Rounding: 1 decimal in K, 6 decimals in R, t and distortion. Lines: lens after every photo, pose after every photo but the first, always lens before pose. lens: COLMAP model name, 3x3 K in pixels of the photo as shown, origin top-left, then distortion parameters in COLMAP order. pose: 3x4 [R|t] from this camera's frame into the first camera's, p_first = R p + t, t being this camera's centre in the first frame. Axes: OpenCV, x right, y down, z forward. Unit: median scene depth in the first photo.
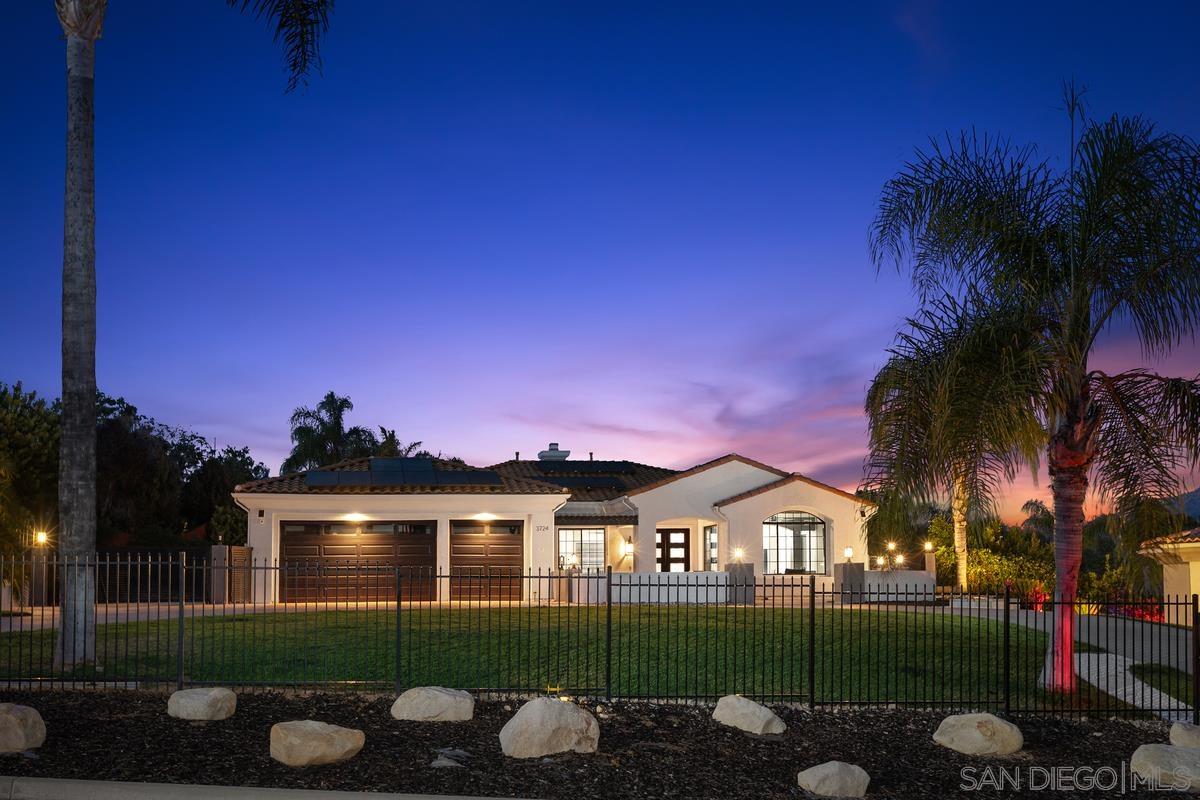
lens RADIAL K [[1199.9, 0, 600.0], [0, 1199.9, 400.0], [0, 0, 1]] dist [-0.044229, 0.002335]
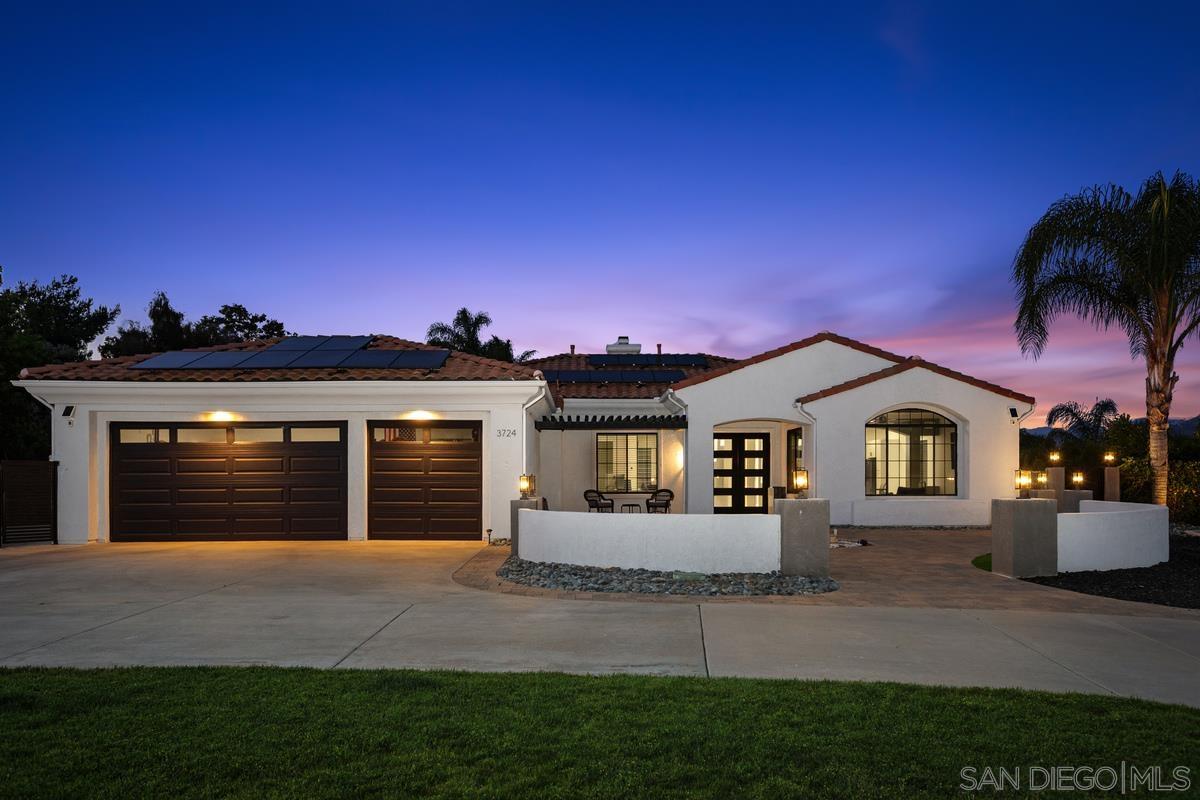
lens RADIAL K [[835.0, 0, 596.6], [0, 835.0, 442.4], [0, 0, 1]] dist [0.034100, -0.000921]
pose [[0.979453, 0.001604, -0.201668, 0.074913], [0.022066, 0.993112, 0.115070, 0.048173], [0.200463, -0.117156, 0.972671, 0.447713]]
